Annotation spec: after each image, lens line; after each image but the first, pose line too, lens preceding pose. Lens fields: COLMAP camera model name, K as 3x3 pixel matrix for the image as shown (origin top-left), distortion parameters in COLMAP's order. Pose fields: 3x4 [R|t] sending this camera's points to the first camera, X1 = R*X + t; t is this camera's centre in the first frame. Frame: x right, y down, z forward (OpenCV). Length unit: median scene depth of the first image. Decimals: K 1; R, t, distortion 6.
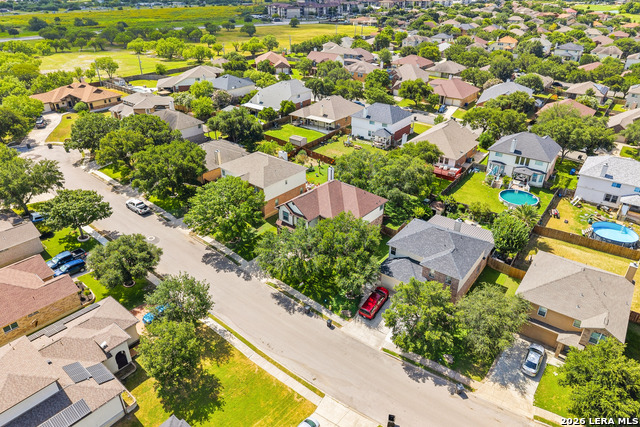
lens RADIAL K [[426.9, 0, 320.8], [0, 426.9, 213.7], [0, 0, 1]] dist [0.039993, -0.051656]
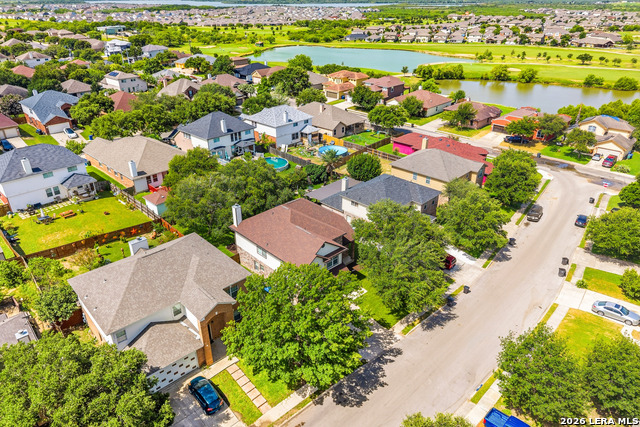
lens RADIAL K [[426.9, 0, 320.8], [0, 426.9, 213.7], [0, 0, 1]] dist [0.039993, -0.051656]
pose [[0.118101, -0.455004, 0.882623, -0.537117], [0.474997, 0.806443, 0.352175, -0.257206], [-0.872026, 0.377651, 0.311368, 0.616508]]
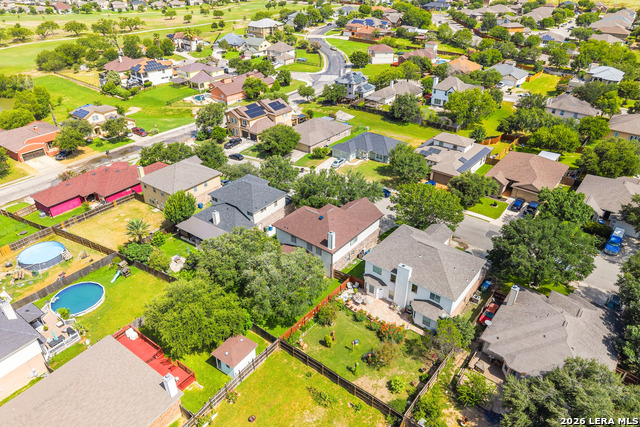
lens RADIAL K [[426.9, 0, 320.8], [0, 426.9, 213.7], [0, 0, 1]] dist [0.039993, -0.051656]
pose [[-0.999734, 0.004492, -0.022618, 0.058832], [-0.017286, 0.503205, 0.863994, -0.771477], [0.015262, 0.864156, -0.502993, 1.274728]]
